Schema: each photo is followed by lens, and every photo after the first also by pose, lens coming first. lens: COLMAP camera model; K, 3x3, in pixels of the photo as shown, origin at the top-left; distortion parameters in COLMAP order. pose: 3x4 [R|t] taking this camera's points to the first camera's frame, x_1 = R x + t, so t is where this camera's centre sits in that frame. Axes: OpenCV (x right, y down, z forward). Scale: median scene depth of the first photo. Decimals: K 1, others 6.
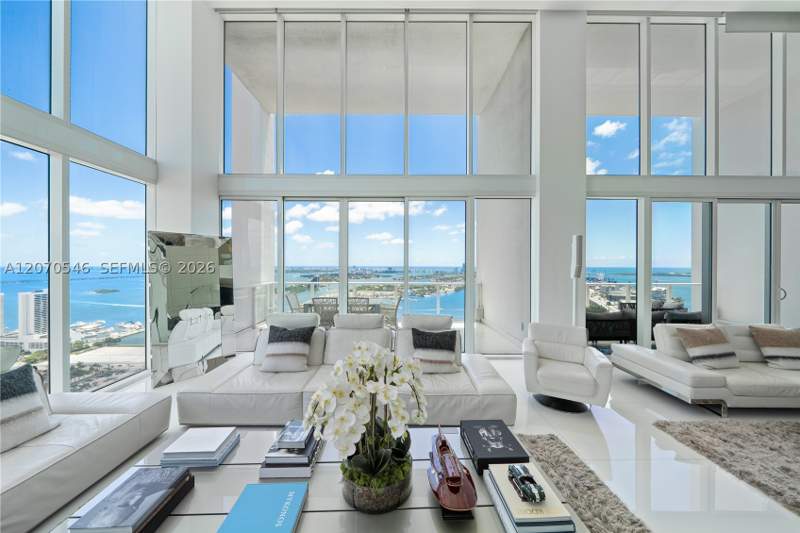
lens RADIAL K [[273.3, 0, 399.4], [0, 273.3, 265.9], [0, 0, 1]] dist [-0.000945, -0.000139]
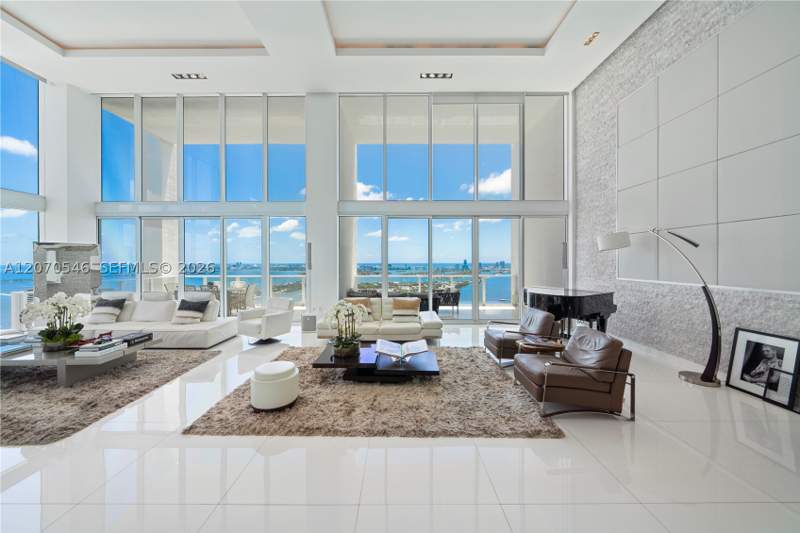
lens RADIAL K [[279.6, 0, 398.9], [0, 279.6, 262.4], [0, 0, 1]] dist [-0.000584, -0.000116]
pose [[0.999954, -0.005935, -0.007527, 1.170709], [0.005924, 0.999981, -0.001509, 0.008028], [0.007536, 0.001464, 0.999971, -0.604463]]
